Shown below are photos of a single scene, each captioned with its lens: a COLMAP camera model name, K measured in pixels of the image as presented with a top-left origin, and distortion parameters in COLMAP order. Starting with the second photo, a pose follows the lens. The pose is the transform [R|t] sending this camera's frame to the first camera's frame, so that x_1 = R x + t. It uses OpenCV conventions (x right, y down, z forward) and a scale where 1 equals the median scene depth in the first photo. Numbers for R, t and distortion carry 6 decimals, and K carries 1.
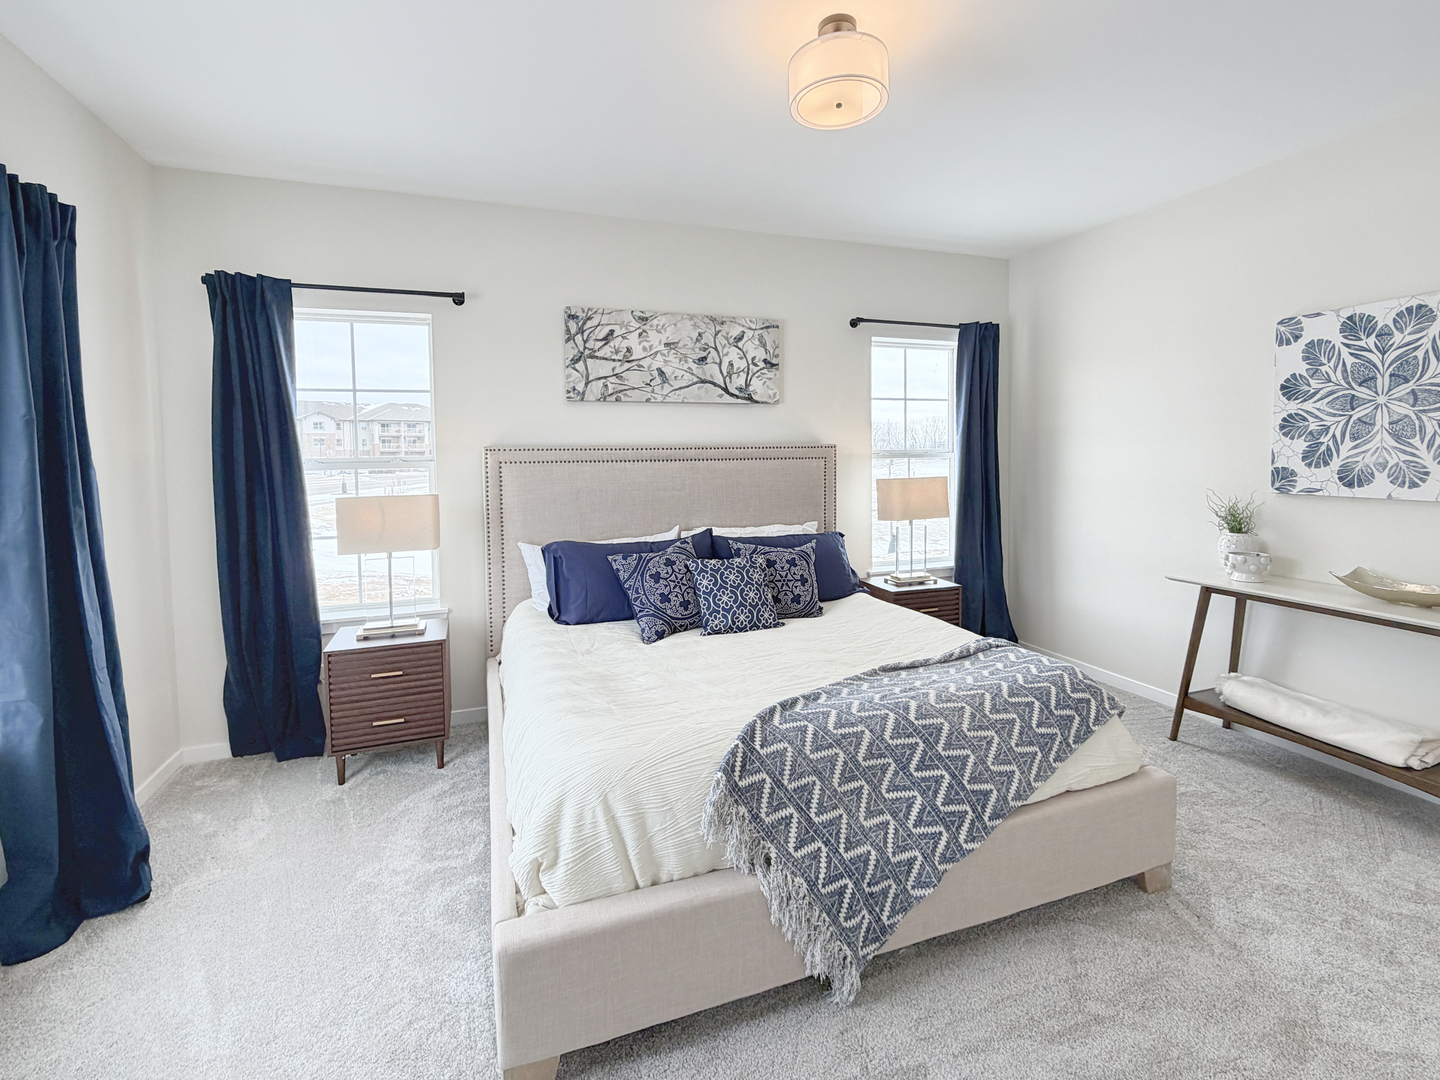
lens RADIAL K [[656.8, 0, 722.2], [0, 656.8, 477.4], [0, 0, 1]] dist [-0.003533, -0.000317]
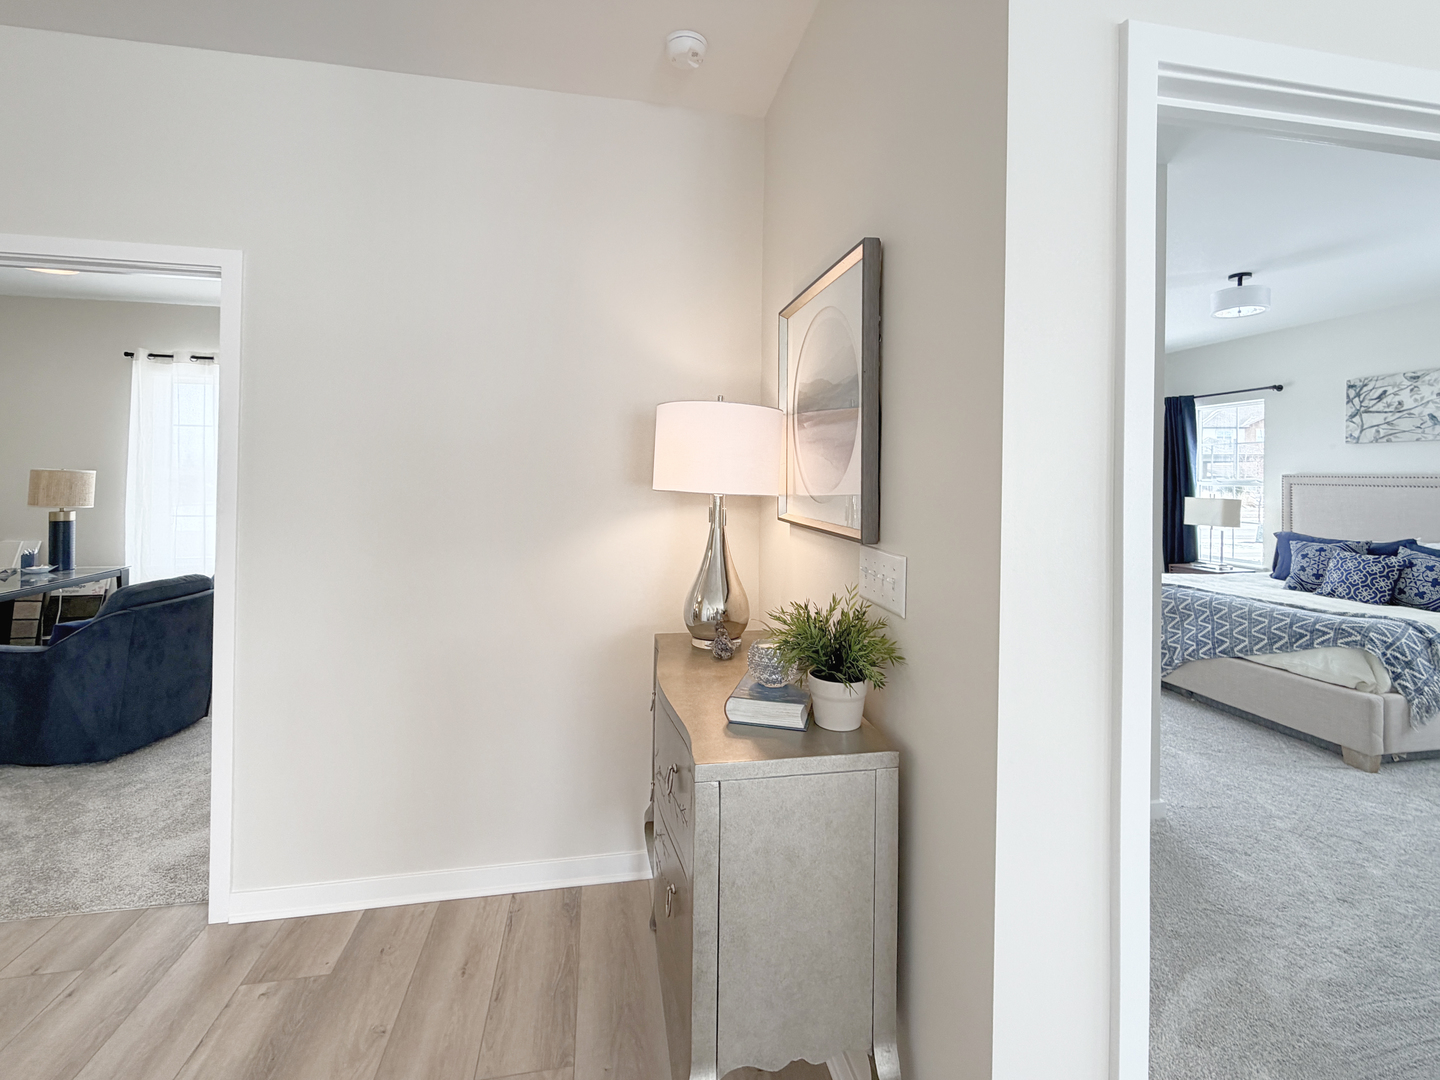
lens RADIAL K [[633.0, 0, 716.8], [0, 633.0, 471.4], [0, 0, 1]] dist [0.001194, -0.000341]
pose [[-0.159251, 0.006948, -0.987214, 1.515687], [-0.044107, 0.998927, 0.014145, -0.014115], [0.986252, 0.045795, -0.158773, -0.177291]]
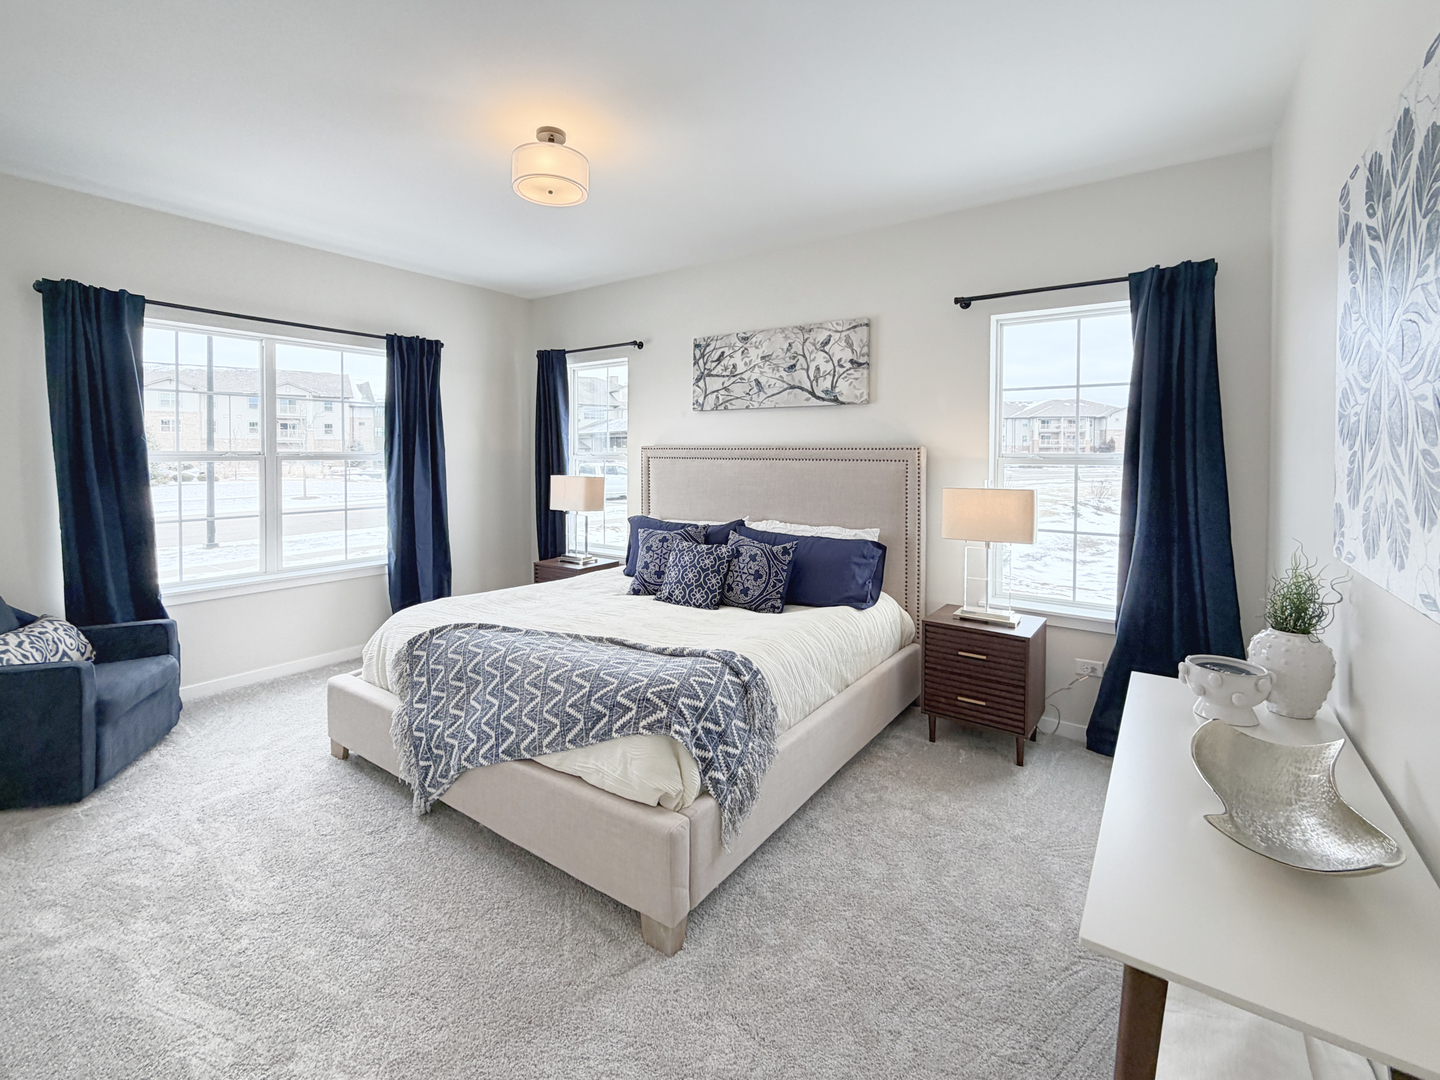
lens RADIAL K [[644.6, 0, 716.5], [0, 644.6, 454.1], [0, 0, 1]] dist [0.002022, 0.000024]
pose [[0.569625, 0.017470, -0.821719, 0.910716], [-0.041229, 0.999123, -0.007339, -0.026783], [0.820870, 0.038059, 0.569845, 0.345481]]
